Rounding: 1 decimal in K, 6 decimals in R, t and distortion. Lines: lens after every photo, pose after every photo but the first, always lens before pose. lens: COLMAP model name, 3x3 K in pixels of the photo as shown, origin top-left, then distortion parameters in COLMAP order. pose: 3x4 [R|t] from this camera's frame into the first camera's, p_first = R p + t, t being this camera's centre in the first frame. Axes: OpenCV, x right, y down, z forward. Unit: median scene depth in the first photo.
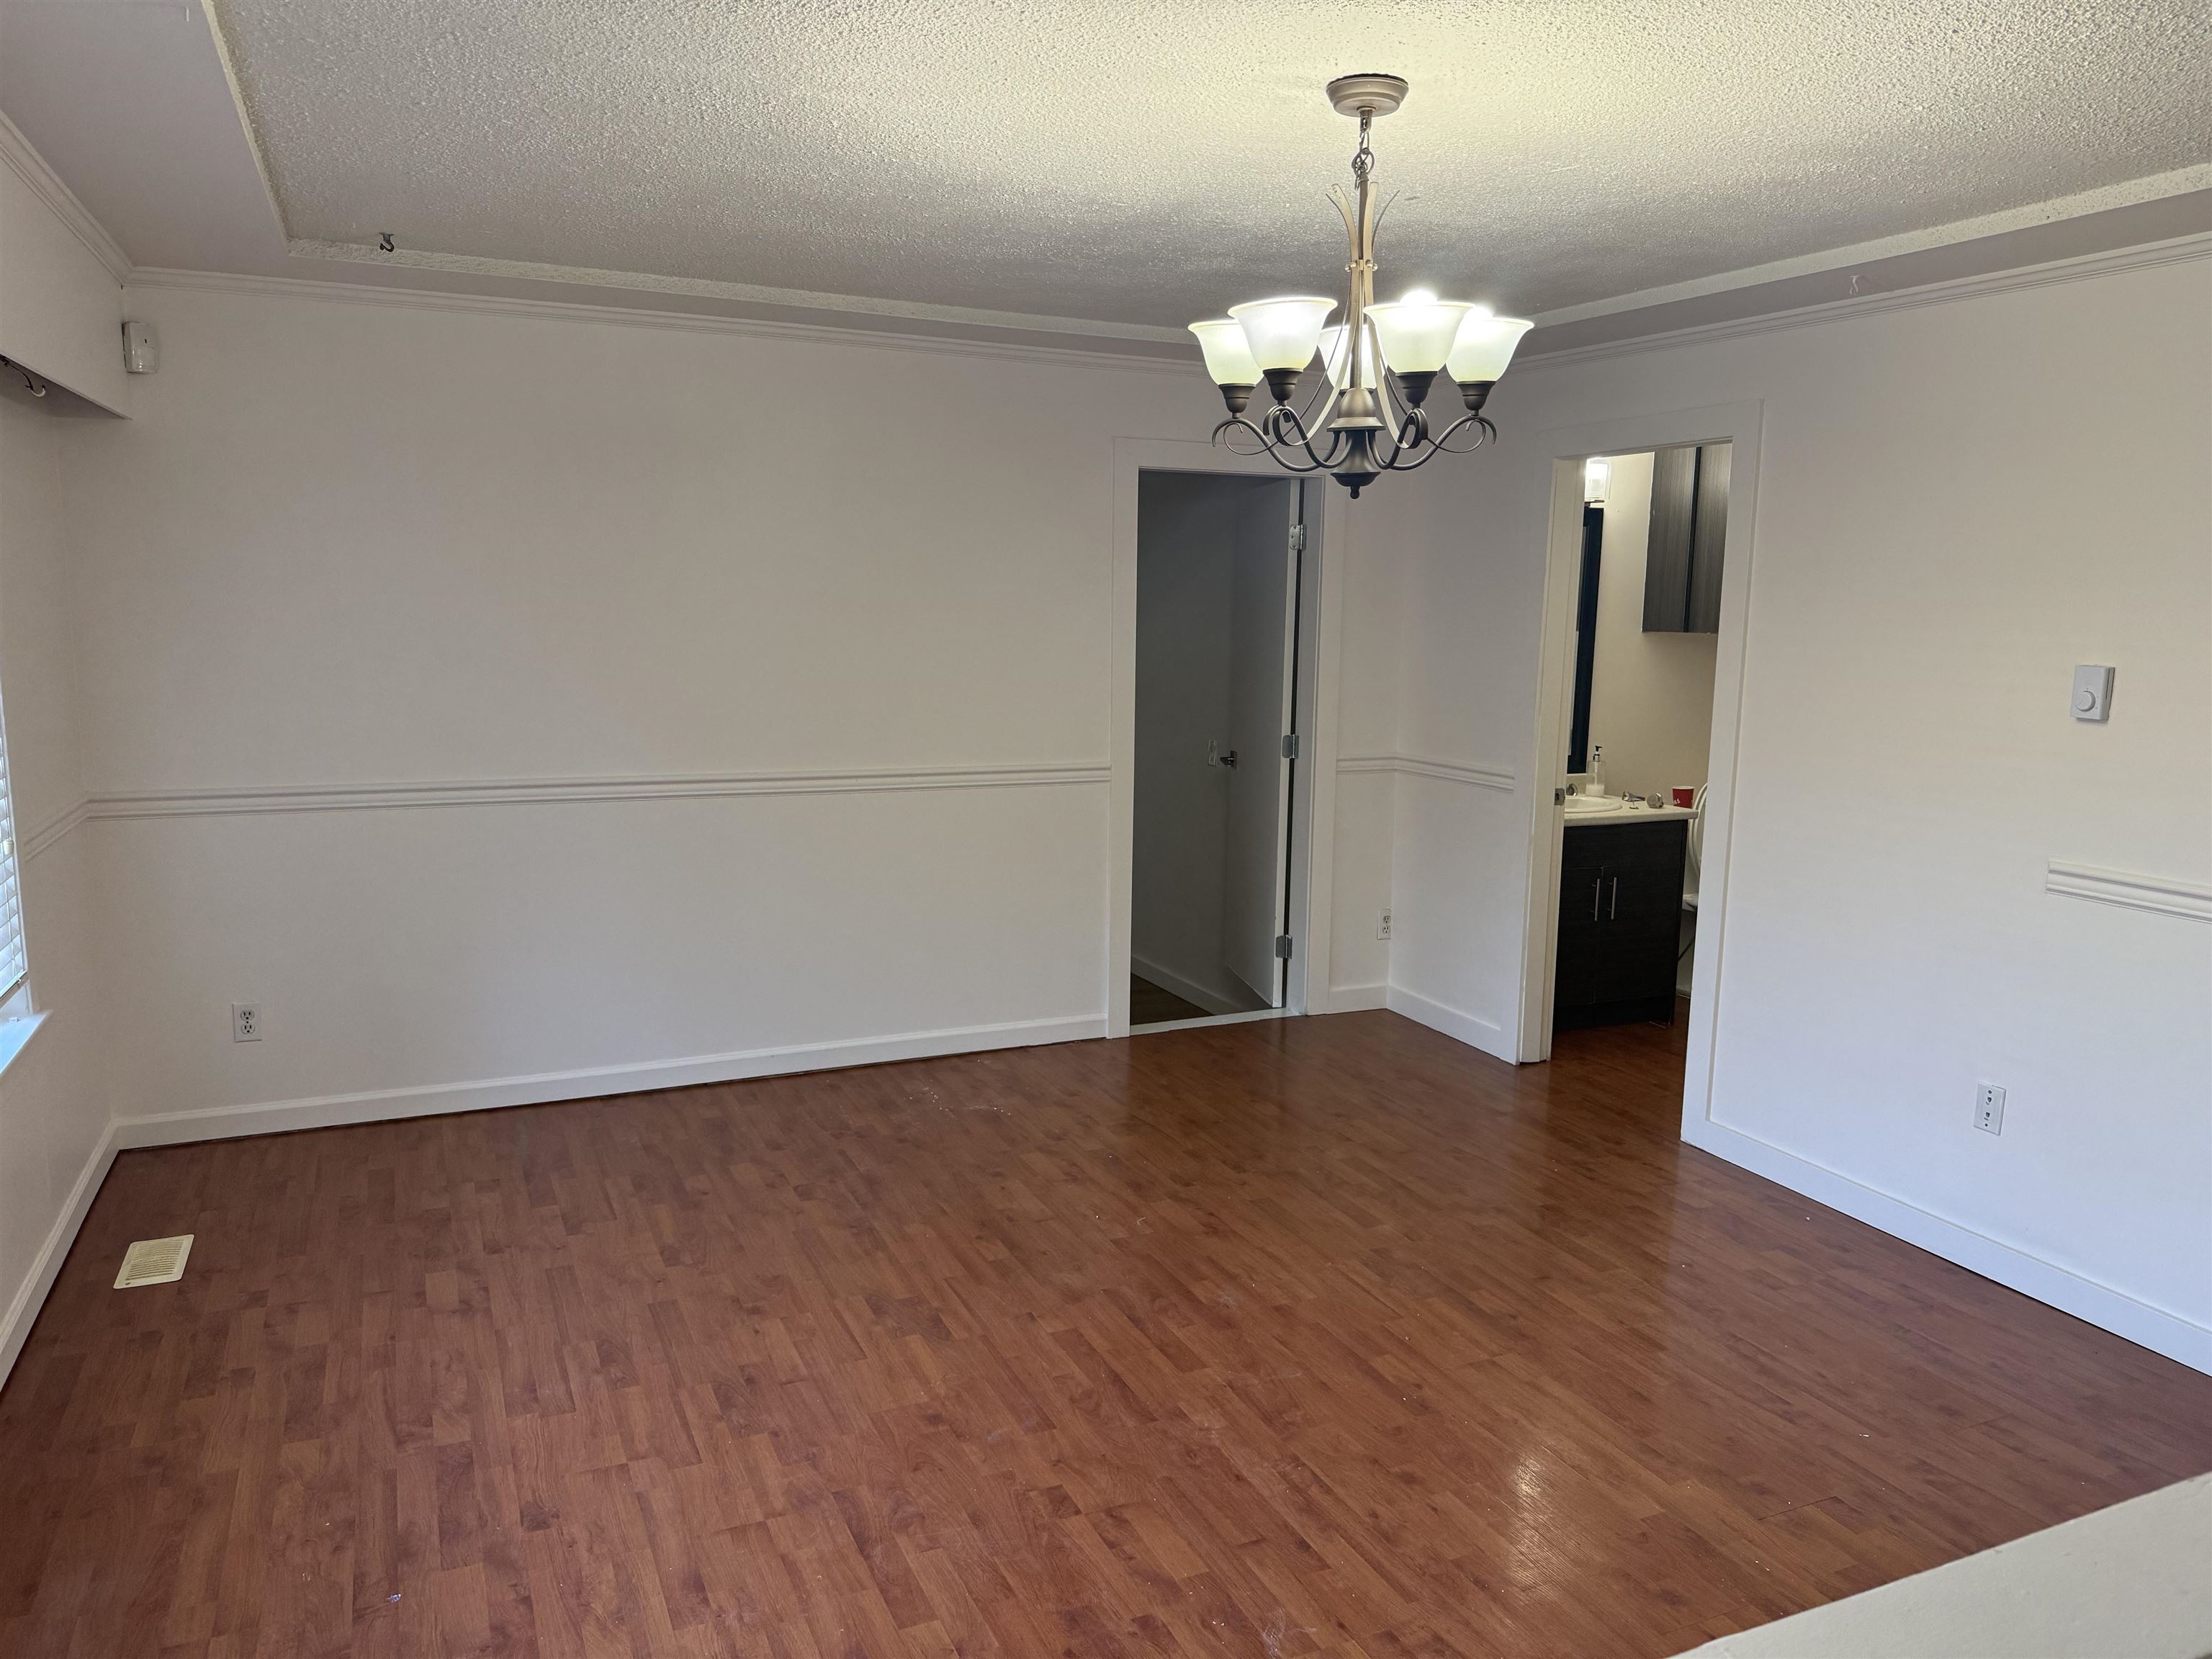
lens RADIAL K [[1550.0, 0, 1106.0], [0, 1550.0, 829.5], [0, 0, 1]] dist [0.041419, -0.002899]
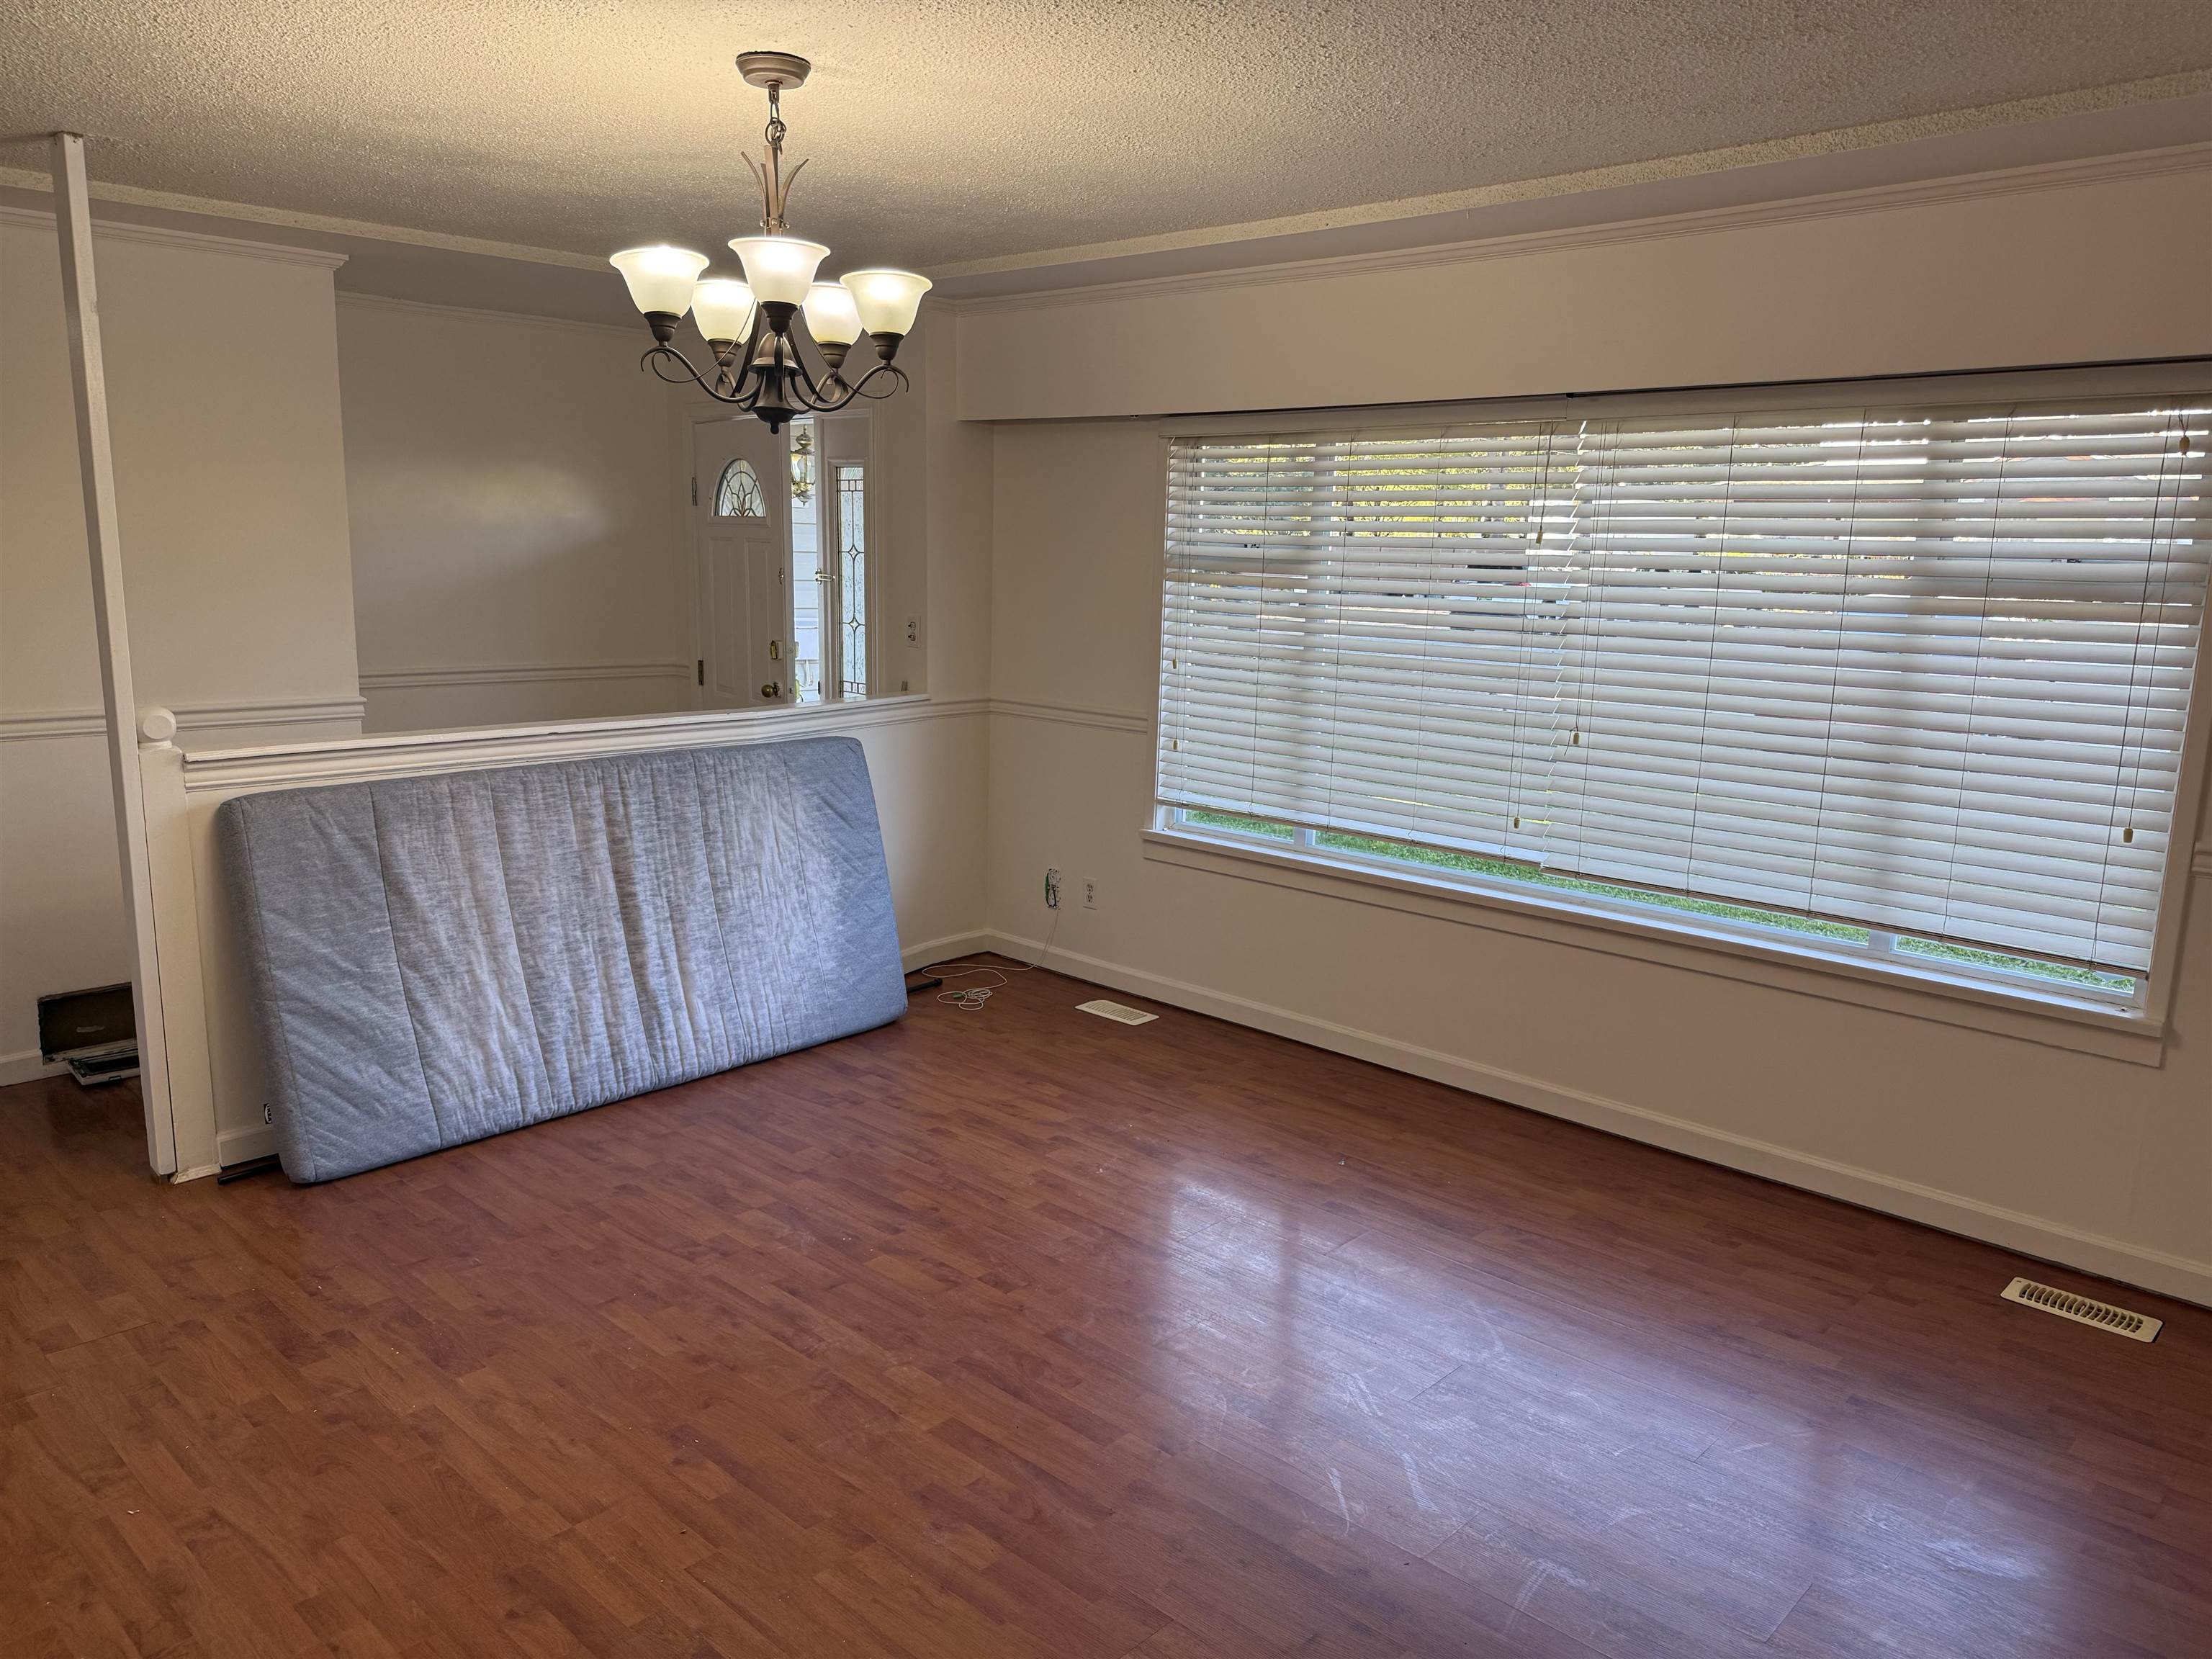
lens RADIAL K [[1550.0, 0, 1106.0], [0, 1550.0, 829.5], [0, 0, 1]] dist [0.041419, -0.002899]
pose [[-0.924566, 0.031384, -0.379727, 0.304157], [-0.100255, 0.941447, 0.321911, -0.266840], [0.367596, 0.335697, -0.867283, 1.746971]]
